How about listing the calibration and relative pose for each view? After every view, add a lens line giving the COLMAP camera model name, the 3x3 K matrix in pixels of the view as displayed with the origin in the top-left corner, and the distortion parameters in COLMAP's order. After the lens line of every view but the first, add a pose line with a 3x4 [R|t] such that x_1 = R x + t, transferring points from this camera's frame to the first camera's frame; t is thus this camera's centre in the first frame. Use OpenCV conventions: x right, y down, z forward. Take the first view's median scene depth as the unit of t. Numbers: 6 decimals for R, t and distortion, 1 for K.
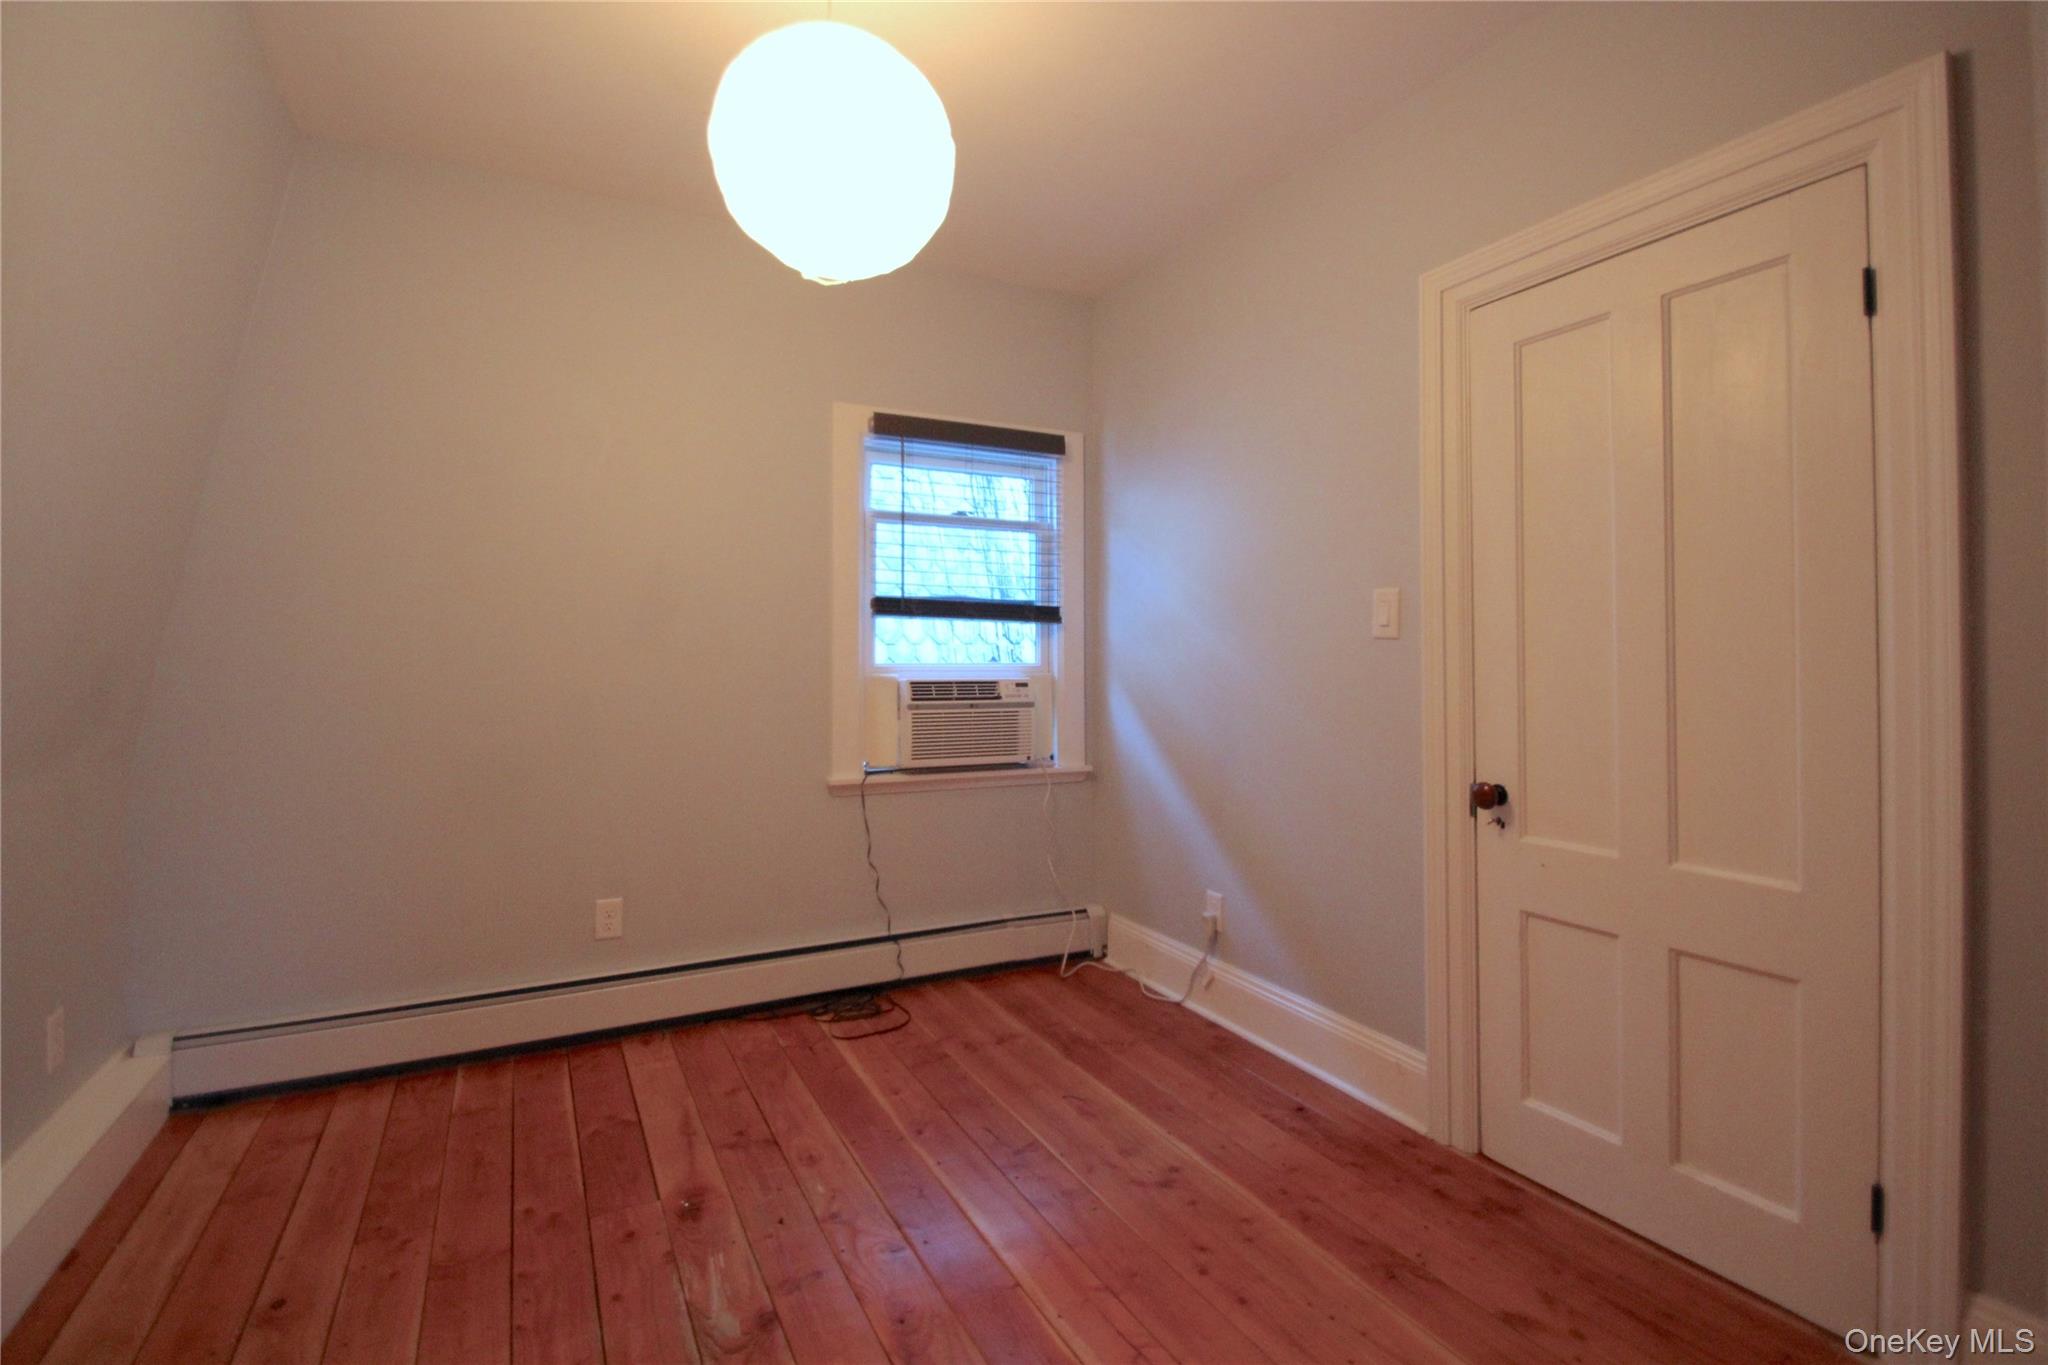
lens RADIAL K [[951.0, 0, 1018.0], [0, 951.0, 646.4], [0, 0, 1]] dist [0.016008, -0.020510]
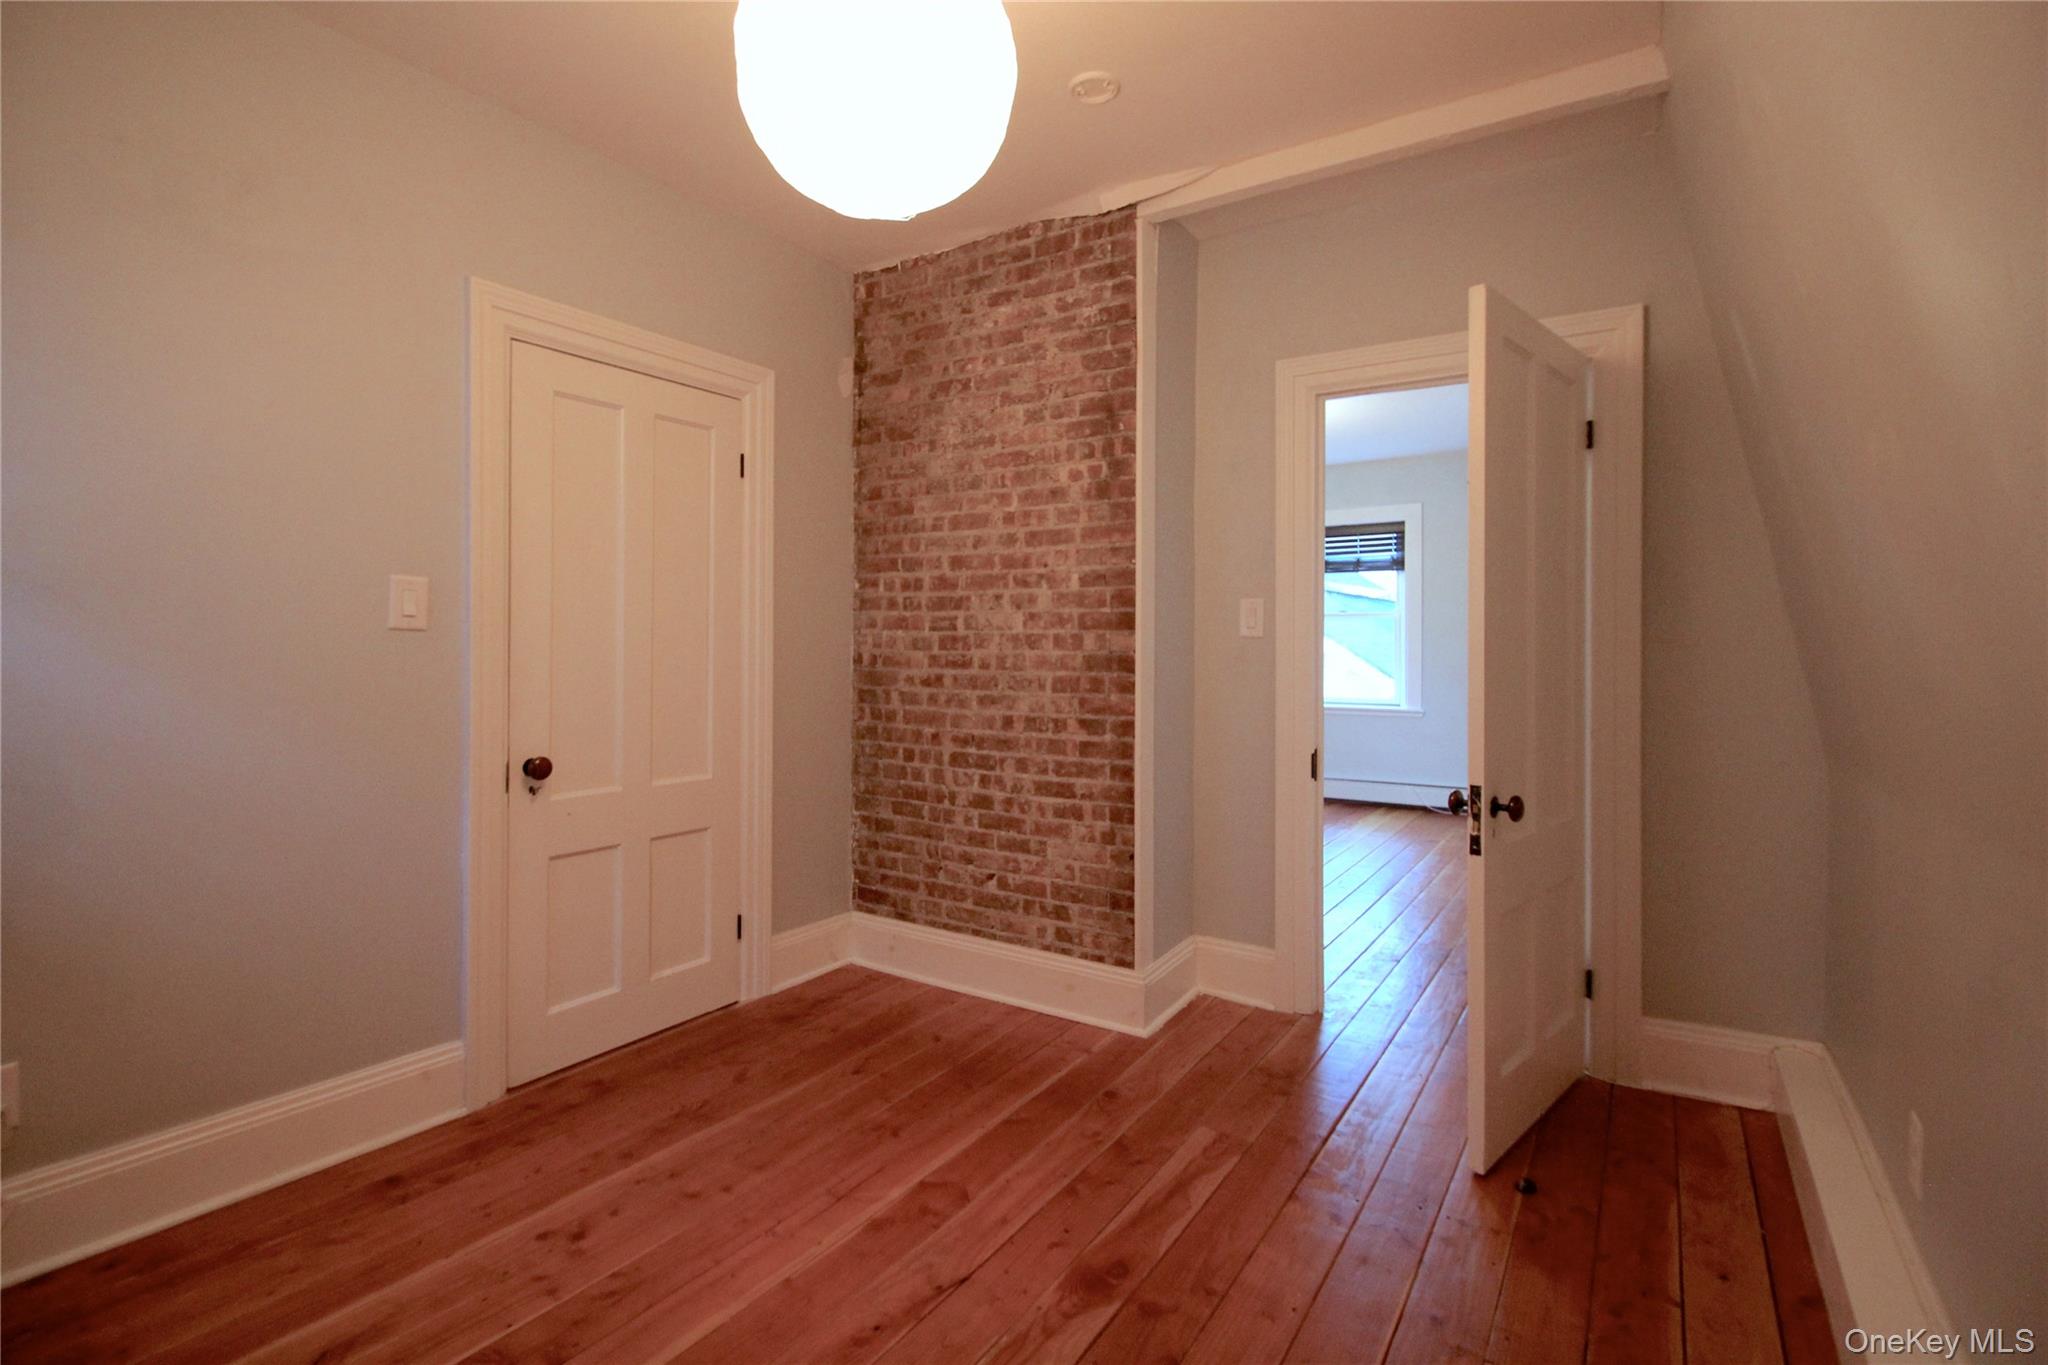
lens RADIAL K [[951.0, 0, 1018.0], [0, 951.0, 646.4], [0, 0, 1]] dist [0.016008, -0.020510]
pose [[-0.479965, -0.004284, 0.877277, -0.828305], [-0.014280, 0.999894, -0.002930, 0.002445], [-0.877171, -0.013934, -0.479975, 1.066535]]
